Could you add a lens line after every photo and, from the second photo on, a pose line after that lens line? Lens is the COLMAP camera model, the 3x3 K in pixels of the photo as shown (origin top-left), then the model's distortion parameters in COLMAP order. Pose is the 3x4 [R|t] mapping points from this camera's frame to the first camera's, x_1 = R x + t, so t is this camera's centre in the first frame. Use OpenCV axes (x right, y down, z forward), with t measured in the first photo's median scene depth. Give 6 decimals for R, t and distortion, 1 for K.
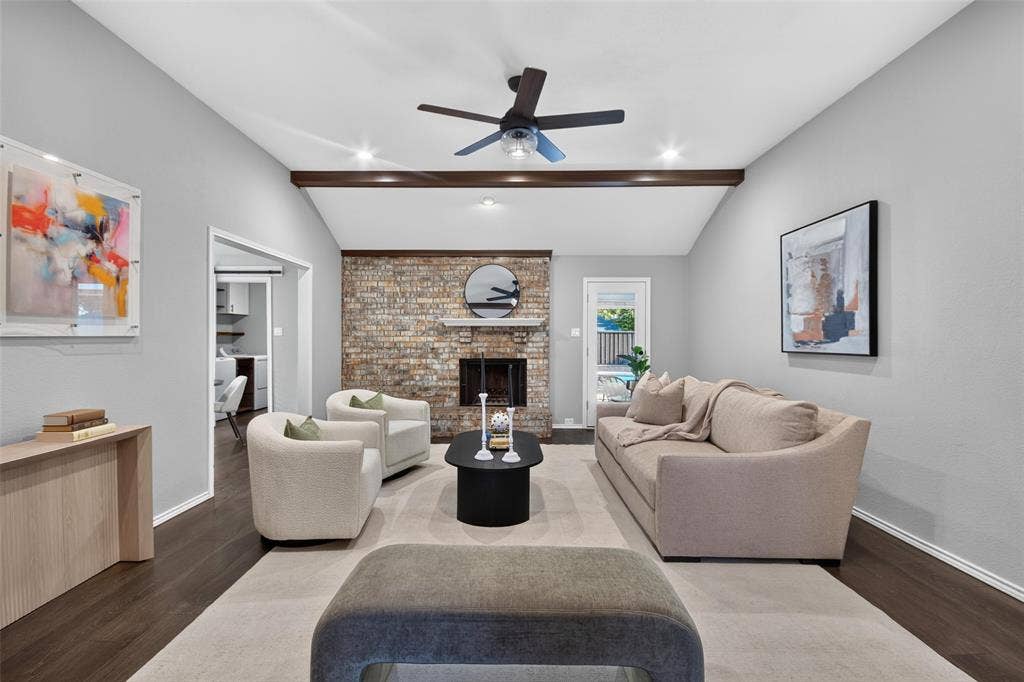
lens RADIAL K [[482.7, 0, 509.6], [0, 482.7, 339.3], [0, 0, 1]] dist [-0.000520, 0.000254]
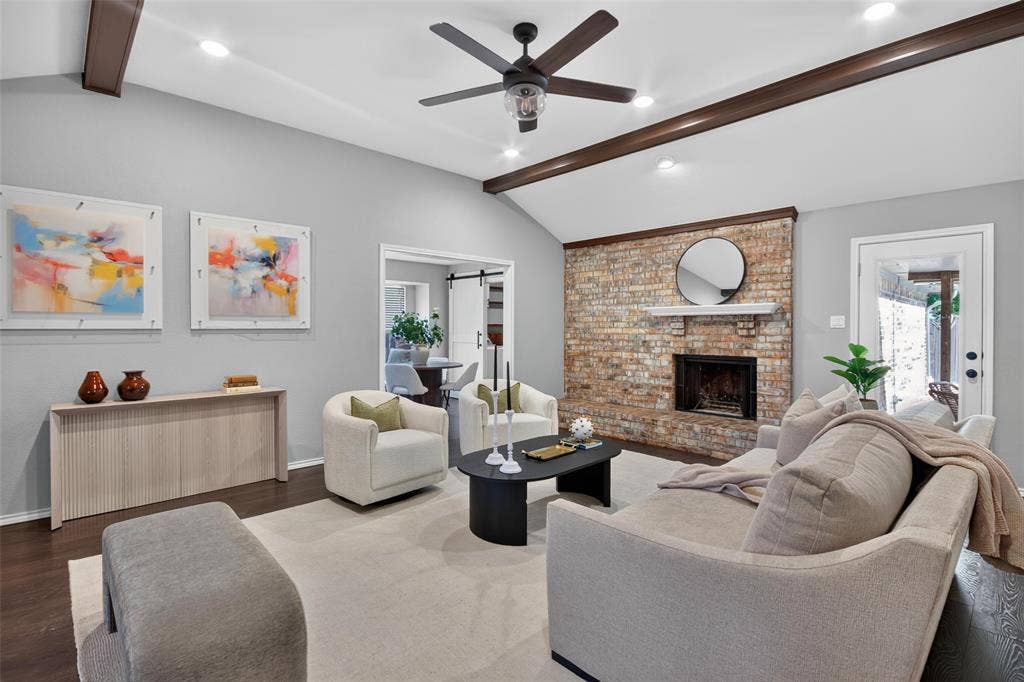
lens RADIAL K [[485.7, 0, 500.0], [0, 485.7, 331.1], [0, 0, 1]] dist [-0.002758, -0.000078]
pose [[0.681072, 0.003370, -0.732209, 0.315476], [-0.002455, 0.999994, 0.002319, -0.001576], [0.732213, 0.000218, 0.681076, 0.195041]]
